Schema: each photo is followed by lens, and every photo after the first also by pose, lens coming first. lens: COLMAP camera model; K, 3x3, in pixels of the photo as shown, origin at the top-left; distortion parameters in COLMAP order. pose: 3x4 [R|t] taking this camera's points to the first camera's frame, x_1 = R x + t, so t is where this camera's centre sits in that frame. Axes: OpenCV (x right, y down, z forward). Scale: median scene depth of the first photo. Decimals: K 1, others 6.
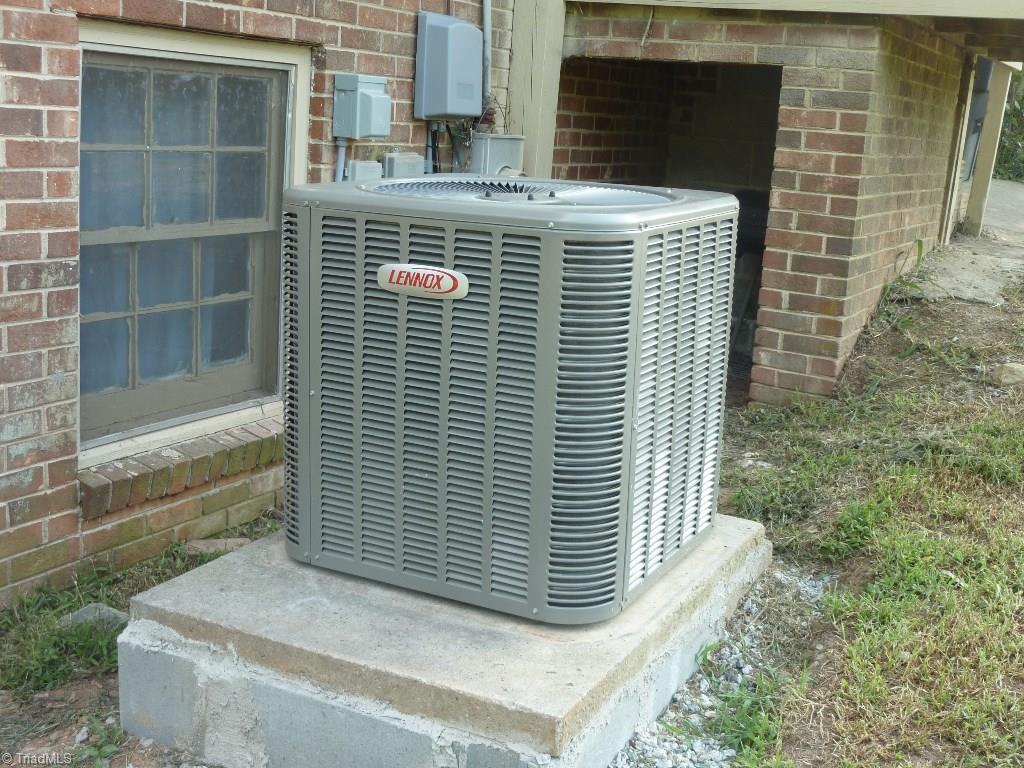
lens RADIAL K [[1293.4, 0, 512.0], [0, 1293.4, 384.0], [0, 0, 1]] dist [-0.003645, -0.006163]
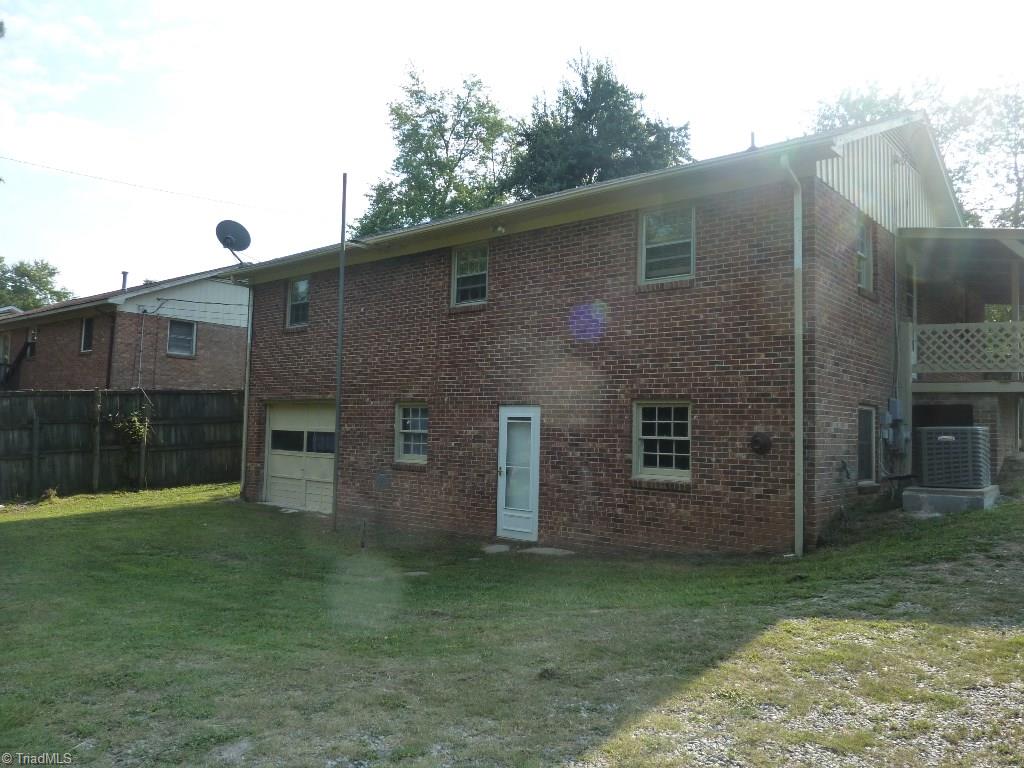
lens RADIAL K [[745.3, 0, 512.0], [0, 745.3, 384.0], [0, 0, 1]] dist [0.060023, -0.143043]
pose [[0.970339, -0.060257, -0.234120, -0.698757], [-0.006702, 0.961360, -0.275211, 0.385227], [0.241657, 0.268617, 0.932441, -1.717212]]
